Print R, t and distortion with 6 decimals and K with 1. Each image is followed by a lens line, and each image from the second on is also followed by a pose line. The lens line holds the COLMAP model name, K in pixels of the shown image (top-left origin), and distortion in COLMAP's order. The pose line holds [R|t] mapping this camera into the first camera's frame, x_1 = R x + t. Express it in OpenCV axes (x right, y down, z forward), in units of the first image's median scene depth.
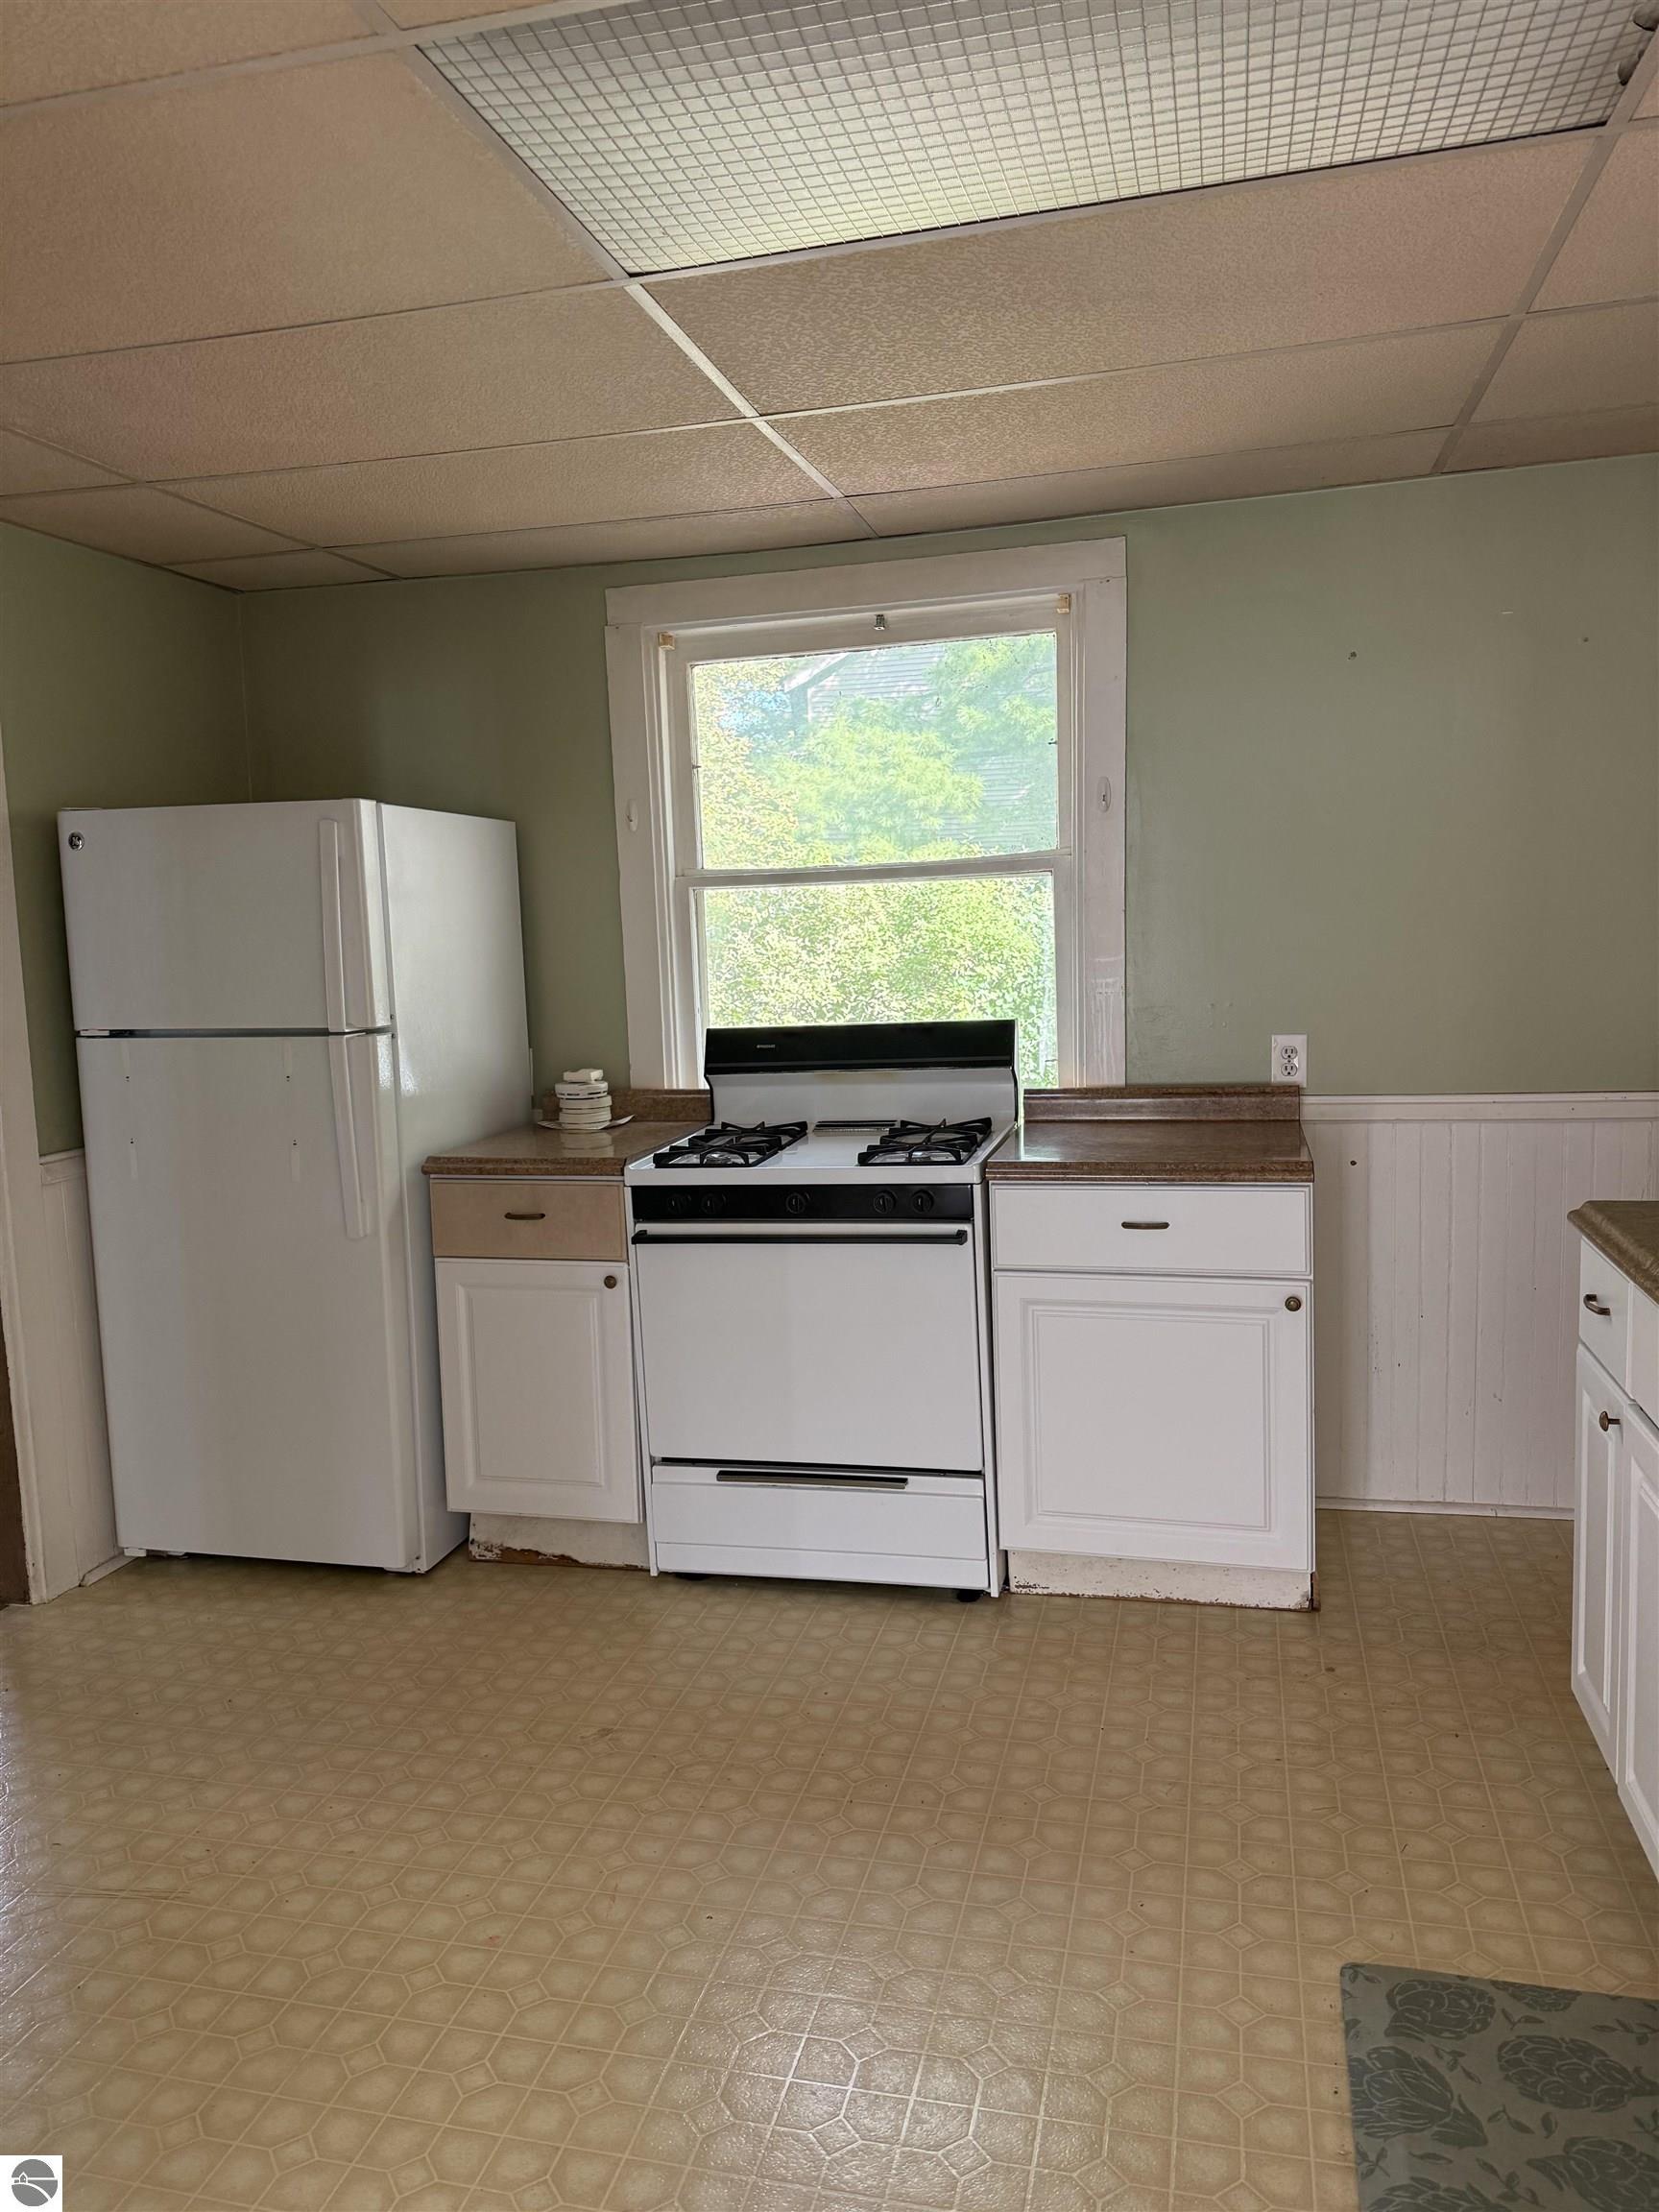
lens RADIAL K [[1567.2, 0, 822.8], [0, 1567.2, 1104.9], [0, 0, 1]] dist [-0.008636, -0.000335]
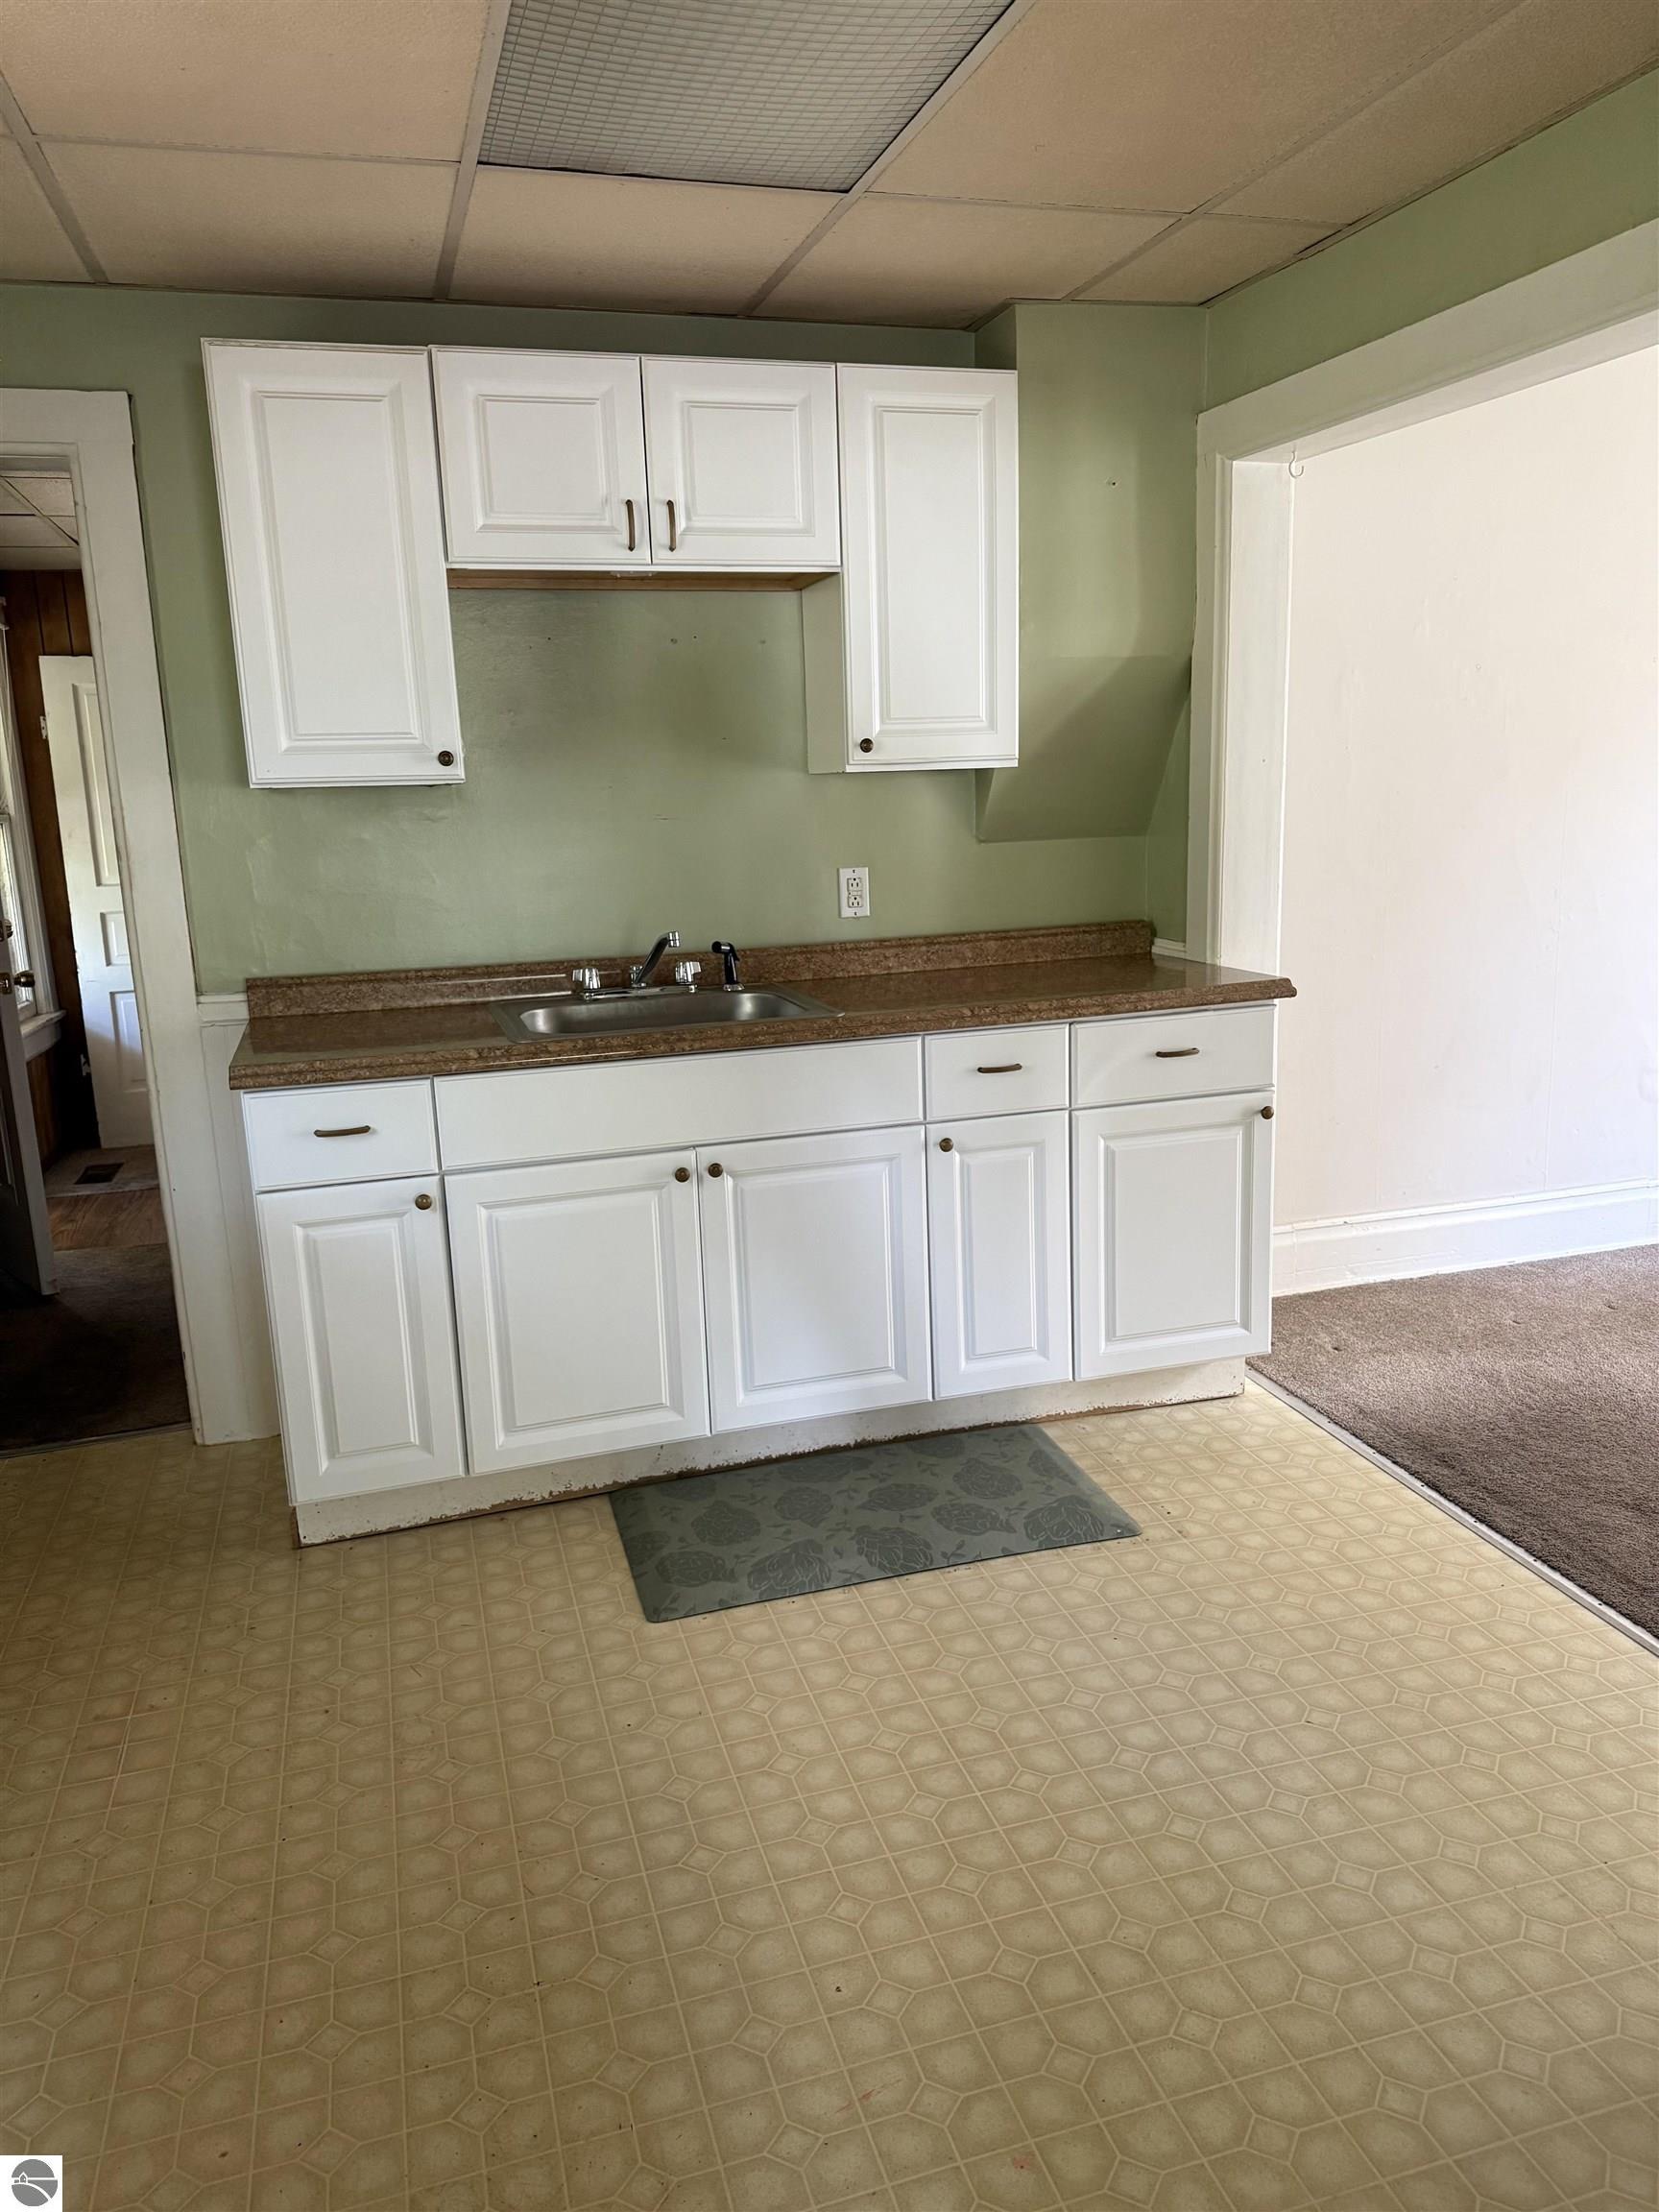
lens RADIAL K [[1567.2, 0, 824.5], [0, 1567.2, 1096.7], [0, 0, 1]] dist [-0.008636, -0.000335]
pose [[-0.511540, -0.120275, 0.850800, -0.686515], [0.160788, 0.959266, 0.232282, -0.113633], [-0.844082, 0.255620, -0.471365, 1.236492]]
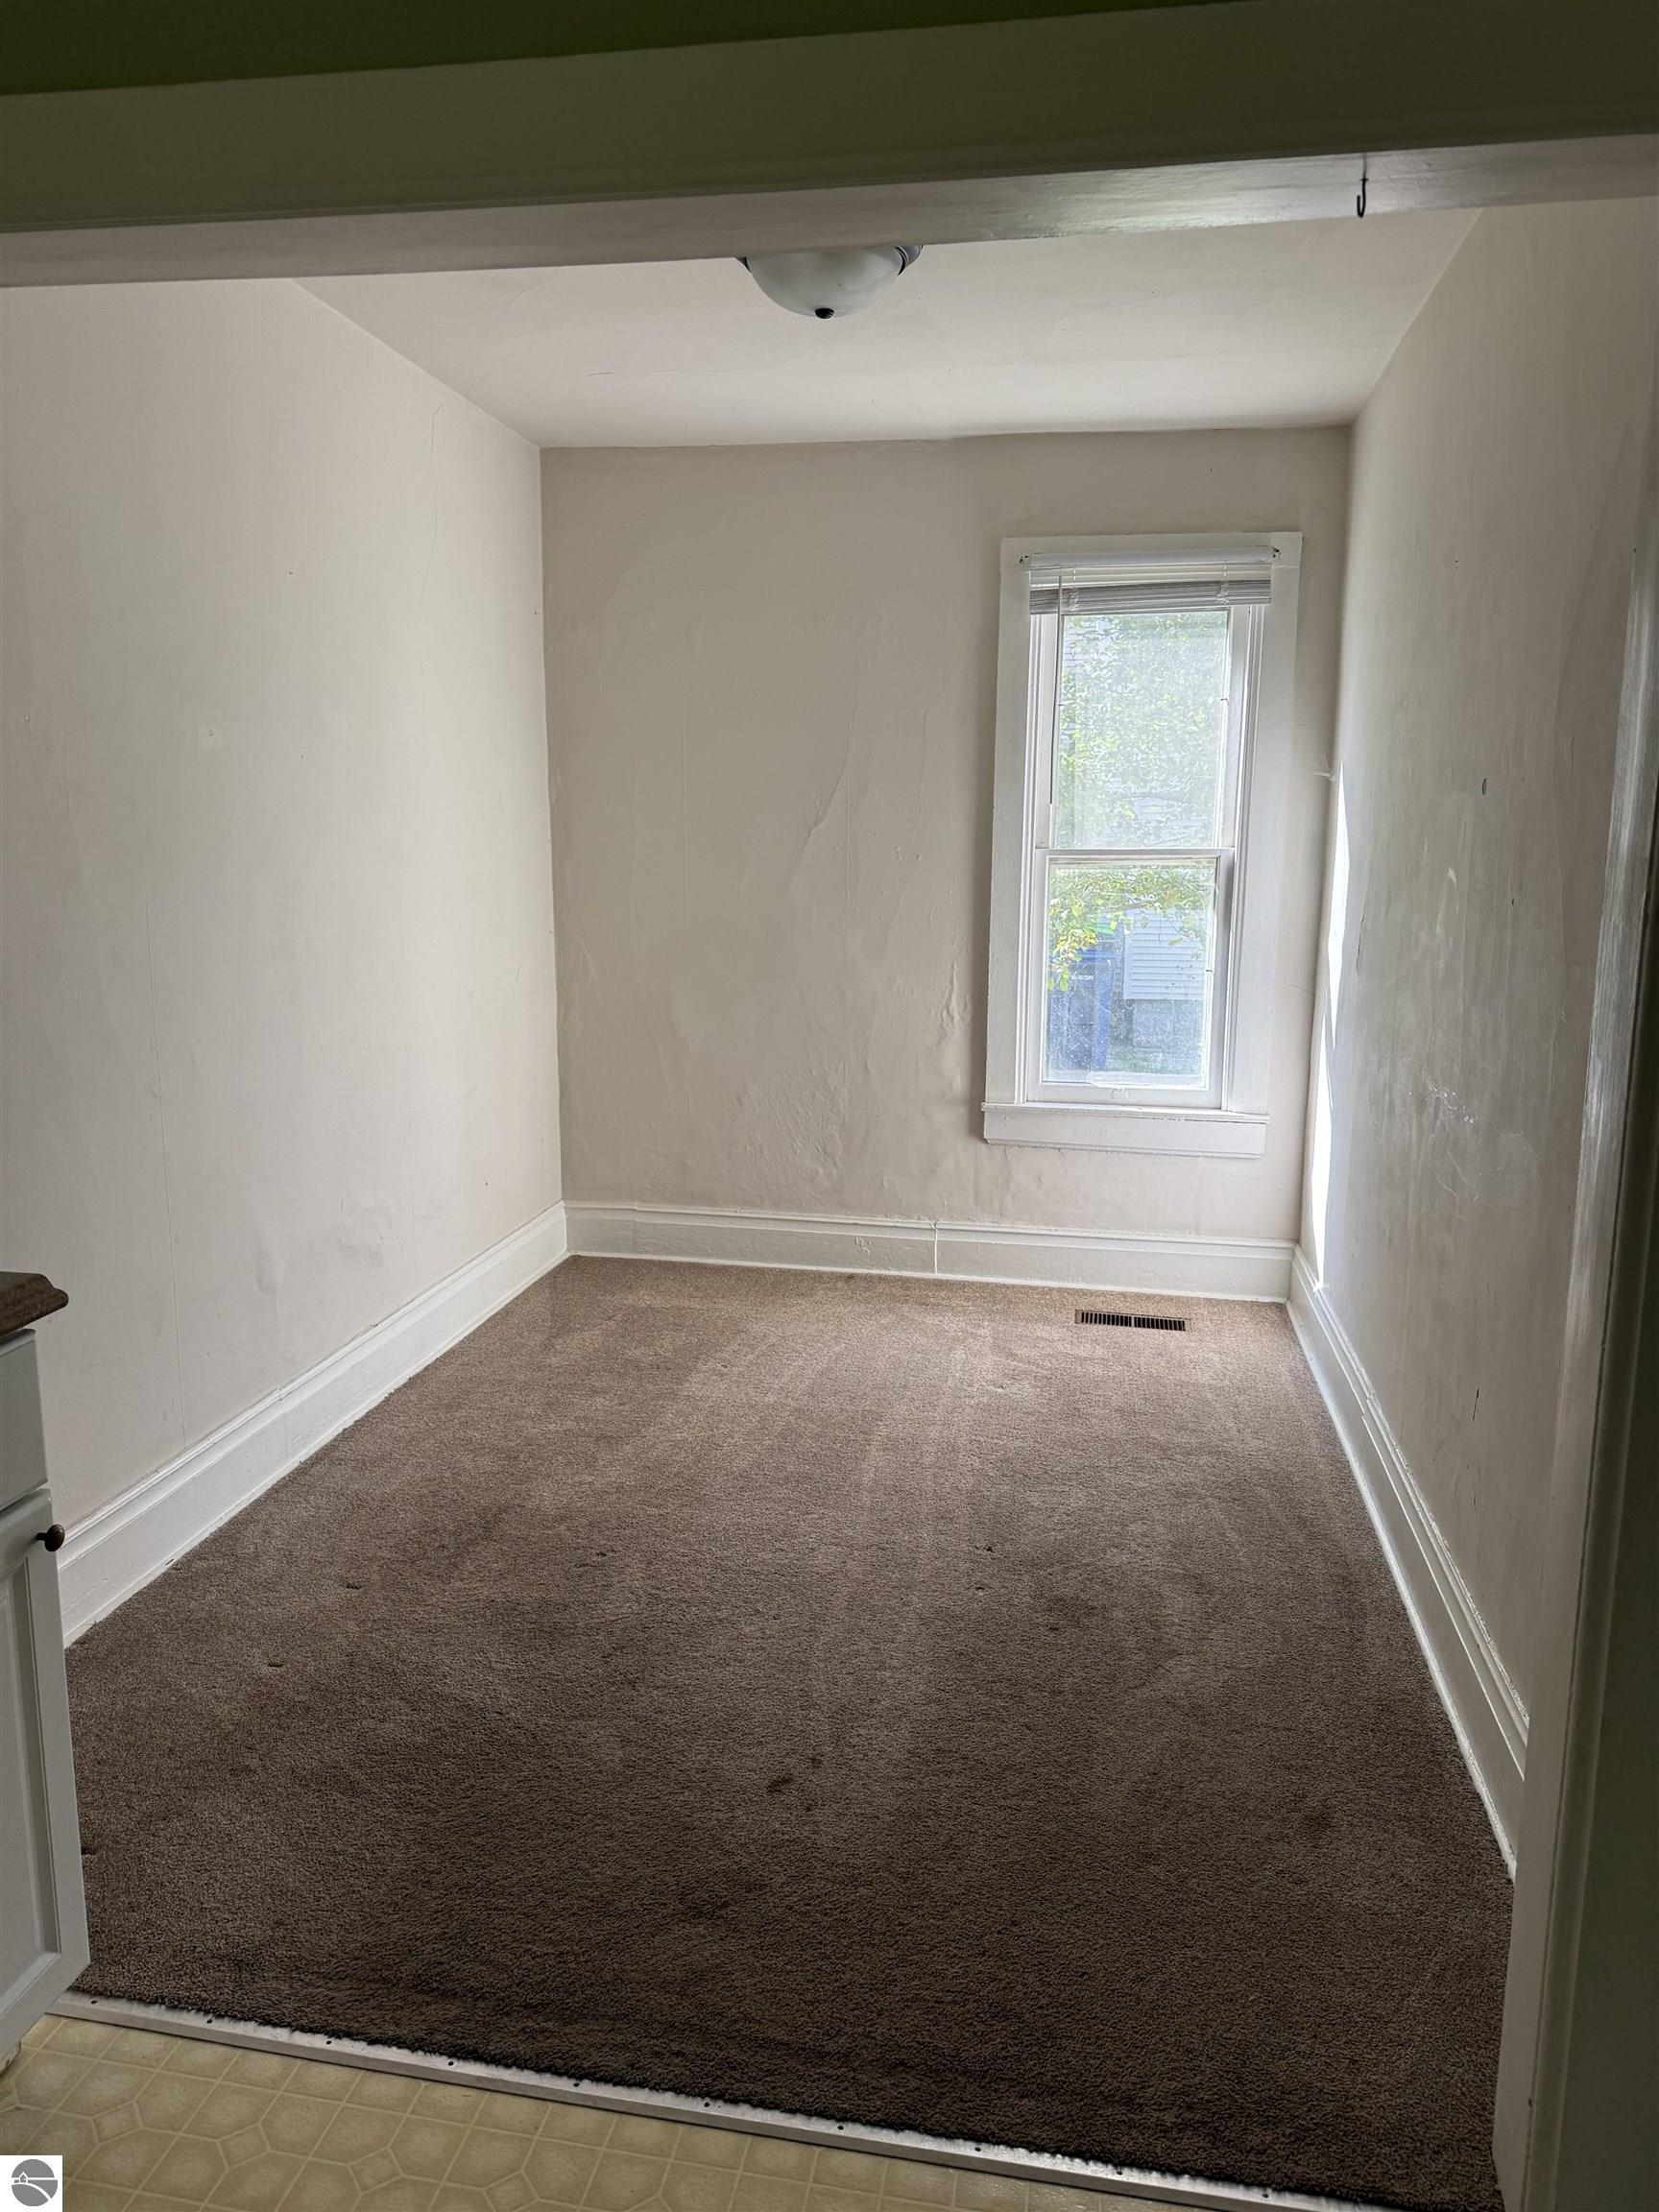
lens RADIAL K [[1567.2, 0, 824.1], [0, 1567.2, 1104.6], [0, 0, 1]] dist [-0.008636, -0.000335]
pose [[-0.996726, 0.039964, -0.070283, -0.121954], [0.017365, 0.954826, 0.296658, -0.107983], [0.078963, 0.294466, -0.952394, 0.952722]]
